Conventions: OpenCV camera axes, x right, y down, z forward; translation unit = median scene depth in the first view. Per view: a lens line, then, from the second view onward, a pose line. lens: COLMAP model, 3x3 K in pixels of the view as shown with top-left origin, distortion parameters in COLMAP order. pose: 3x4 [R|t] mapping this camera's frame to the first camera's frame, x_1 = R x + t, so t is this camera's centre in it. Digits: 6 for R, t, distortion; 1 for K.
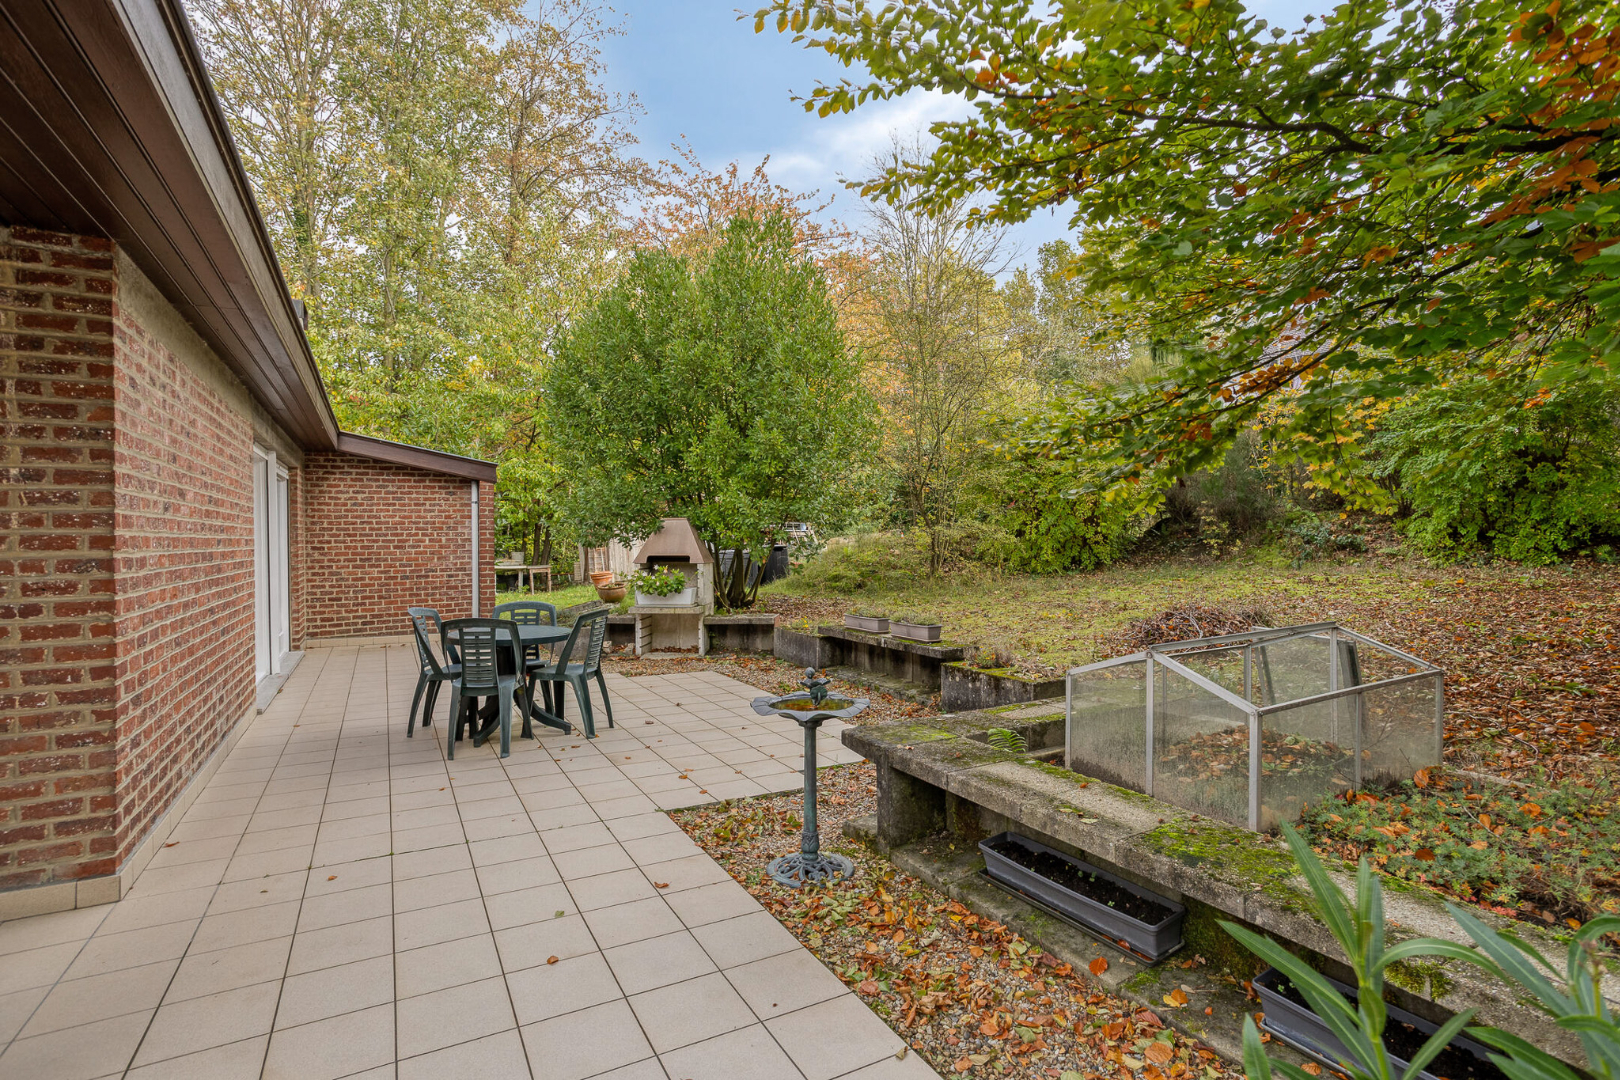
lens RADIAL K [[797.4, 0, 812.2], [0, 797.4, 531.6], [0, 0, 1]] dist [-0.030718, 0.016661]
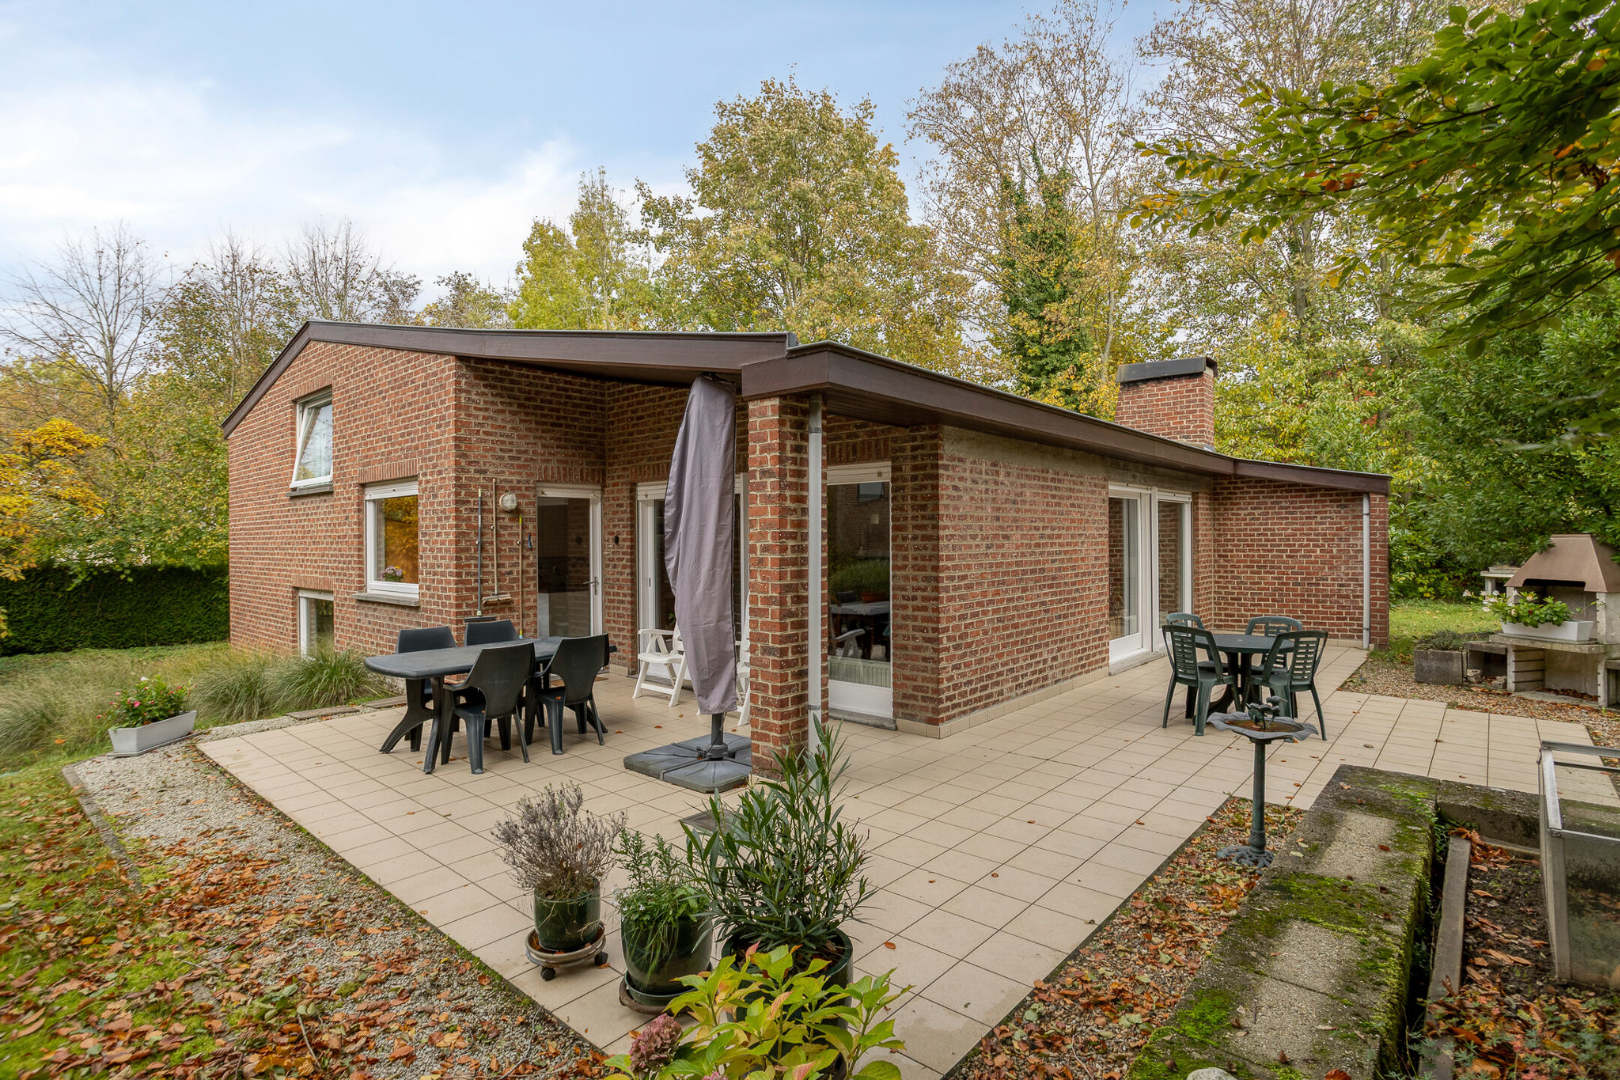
lens RADIAL K [[797.4, 0, 816.8], [0, 797.4, 543.5], [0, 0, 1]] dist [-0.030718, 0.016661]
pose [[0.353875, 0.016767, -0.935143, 0.318858], [0.009461, 0.999724, 0.021505, -0.033136], [0.935245, -0.016458, 0.353618, -0.016572]]
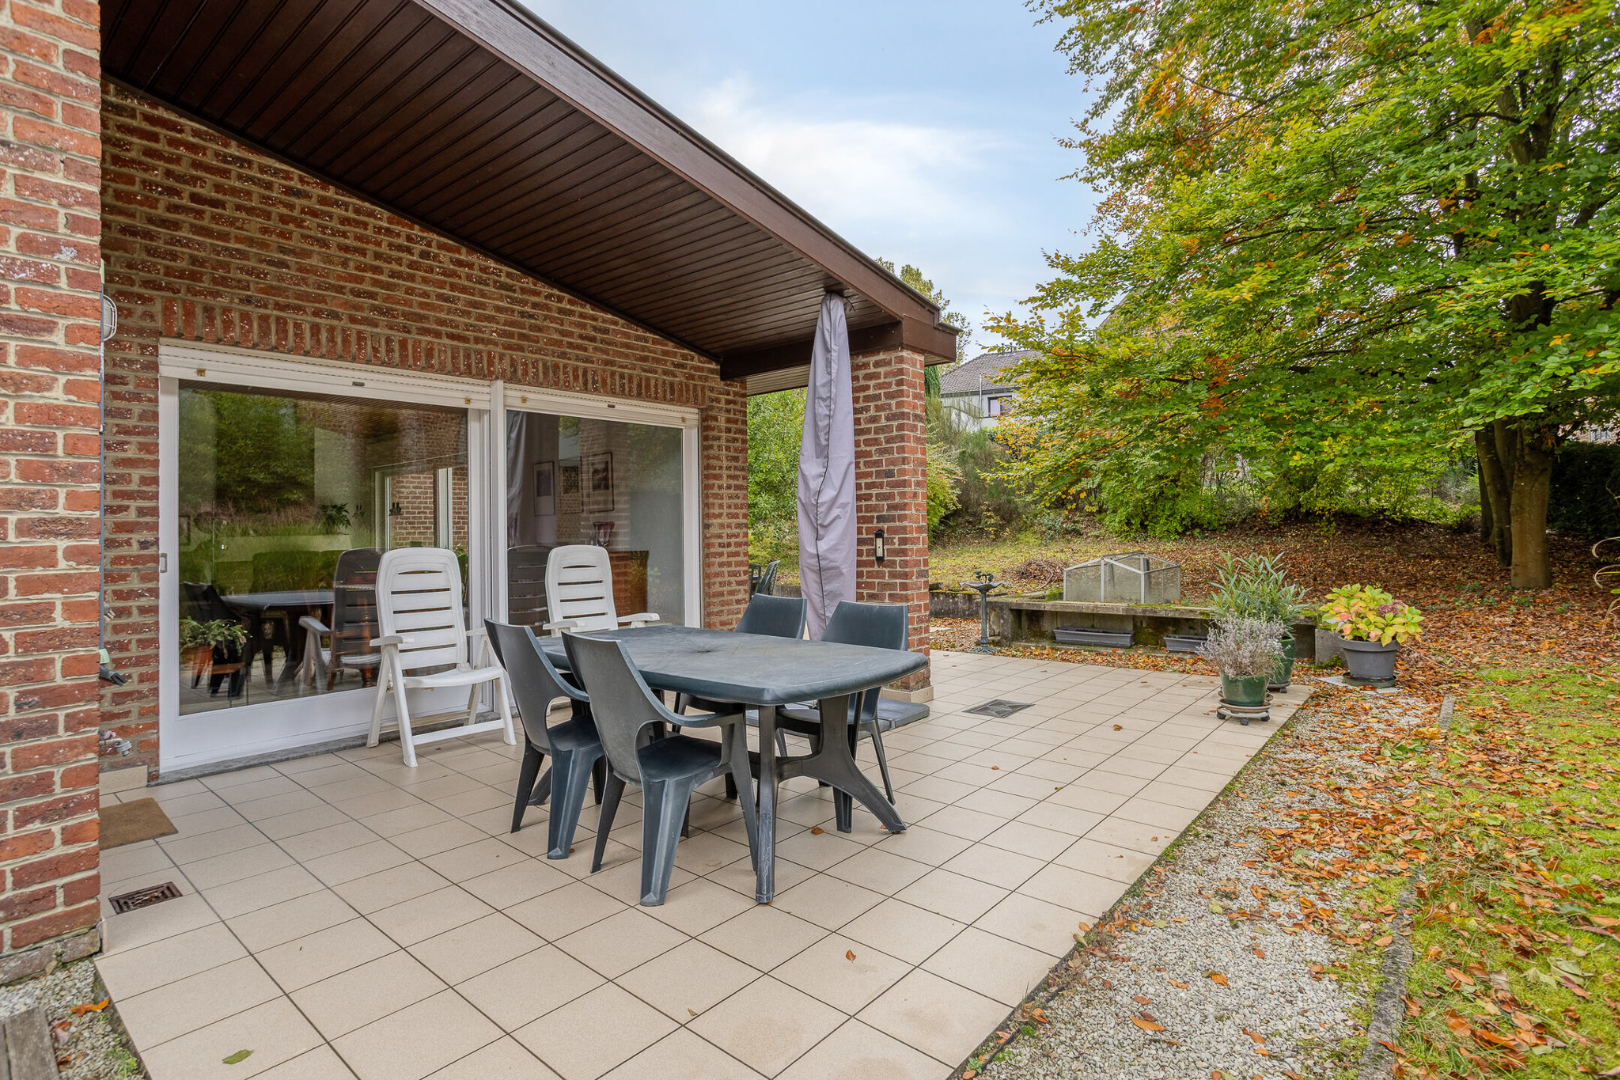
lens RADIAL K [[797.4, 0, 805.7], [0, 797.4, 525.8], [0, 0, 1]] dist [-0.030718, 0.016661]
pose [[0.934198, 0.000129, 0.356756, -0.510597], [0.001434, 0.999990, -0.004117, 0.017078], [-0.356753, 0.004358, 0.934189, -0.401994]]
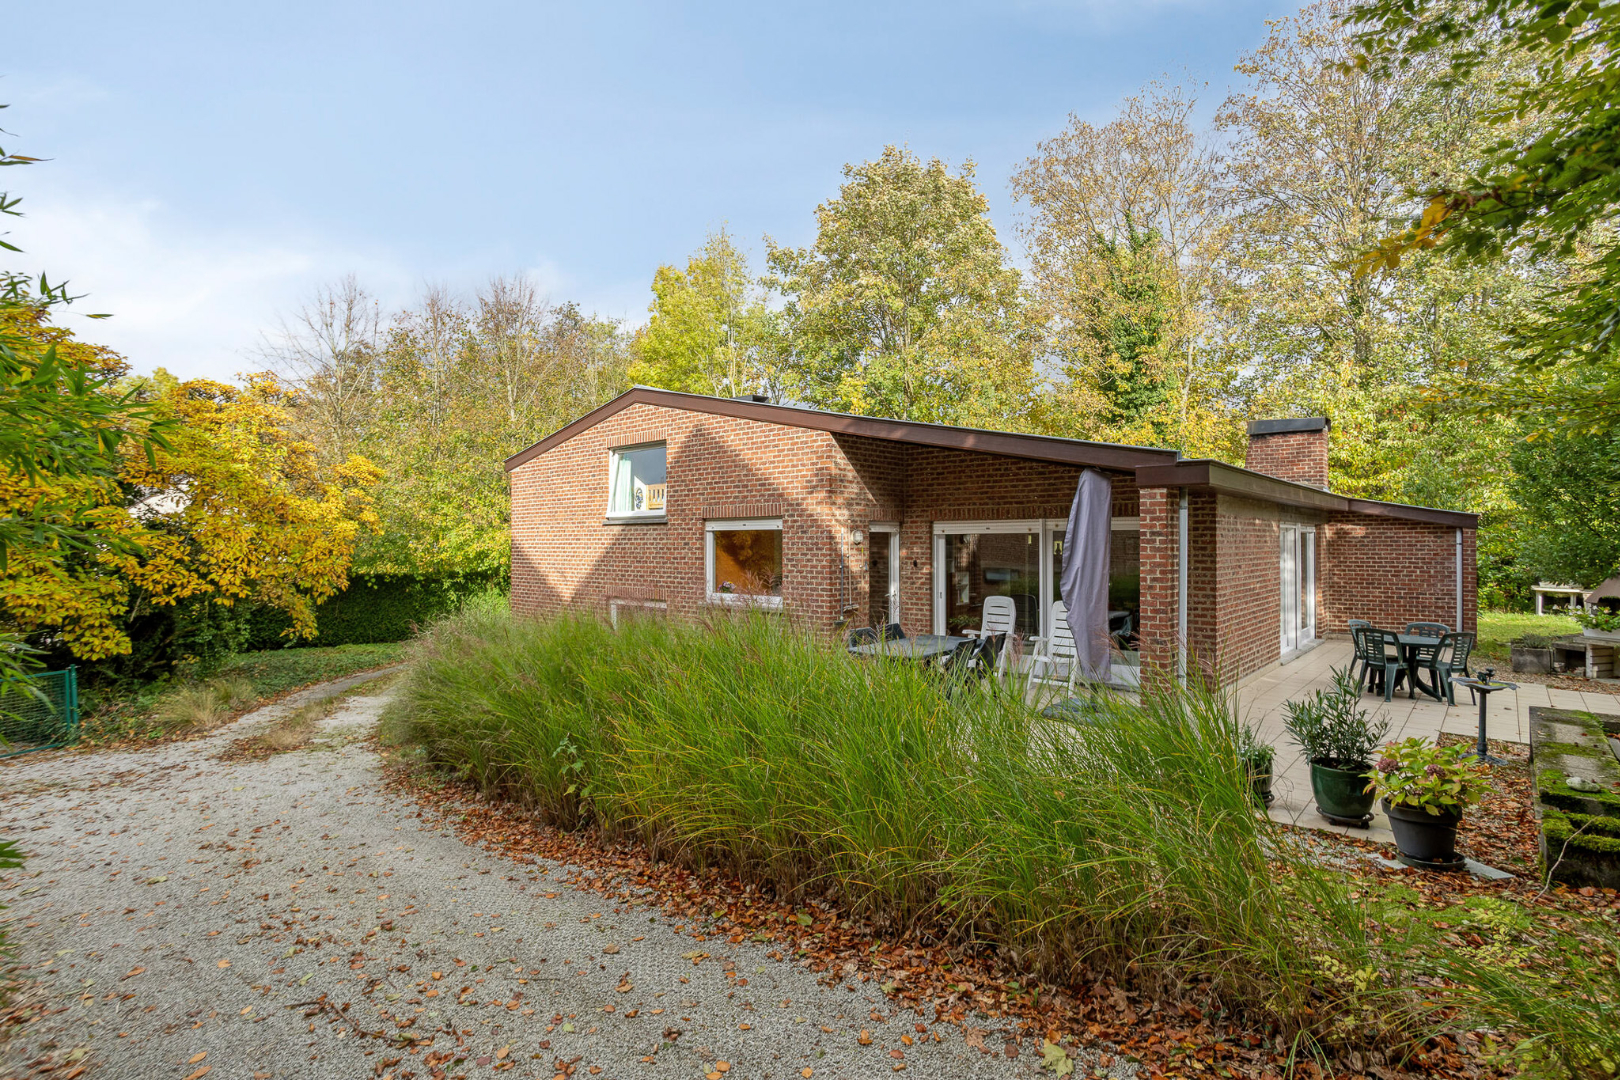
lens RADIAL K [[797.4, 0, 805.0], [0, 797.4, 543.1], [0, 0, 1]] dist [-0.030718, 0.016661]
pose [[0.341960, 0.014484, -0.939603, 0.498019], [0.004227, 0.999847, 0.016951, -0.075960], [0.939705, -0.009768, 0.341846, -0.532071]]
